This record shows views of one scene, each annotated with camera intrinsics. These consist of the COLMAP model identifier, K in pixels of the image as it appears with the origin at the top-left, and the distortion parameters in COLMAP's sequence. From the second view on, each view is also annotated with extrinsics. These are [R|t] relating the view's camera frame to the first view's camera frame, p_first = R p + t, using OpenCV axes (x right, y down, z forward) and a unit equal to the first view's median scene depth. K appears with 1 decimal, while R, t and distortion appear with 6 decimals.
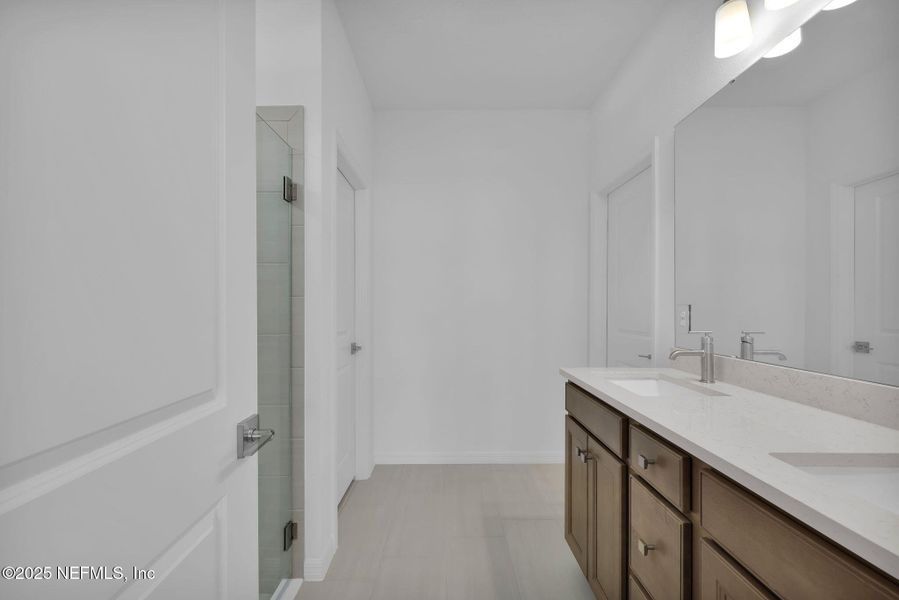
lens RADIAL K [[357.0, 0, 441.7], [0, 357.0, 302.1], [0, 0, 1]] dist [-0.020604, 0.000370]
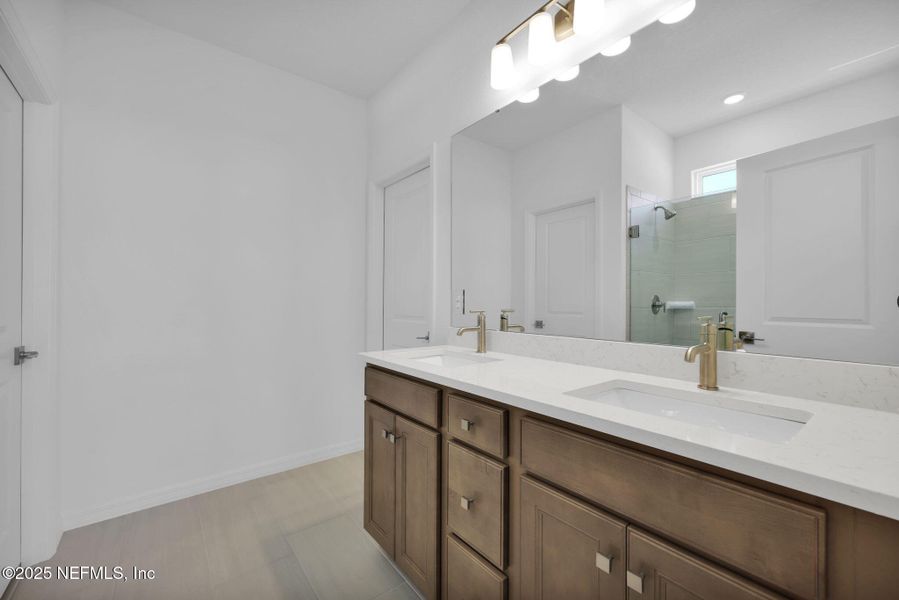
lens RADIAL K [[357.0, 0, 441.7], [0, 357.0, 302.1], [0, 0, 1]] dist [-0.020604, 0.000370]
pose [[0.766633, 0.006269, 0.642055, -0.136618], [-0.012076, 0.999916, 0.004656, 0.049819], [-0.641972, -0.011323, 0.766644, 0.149077]]
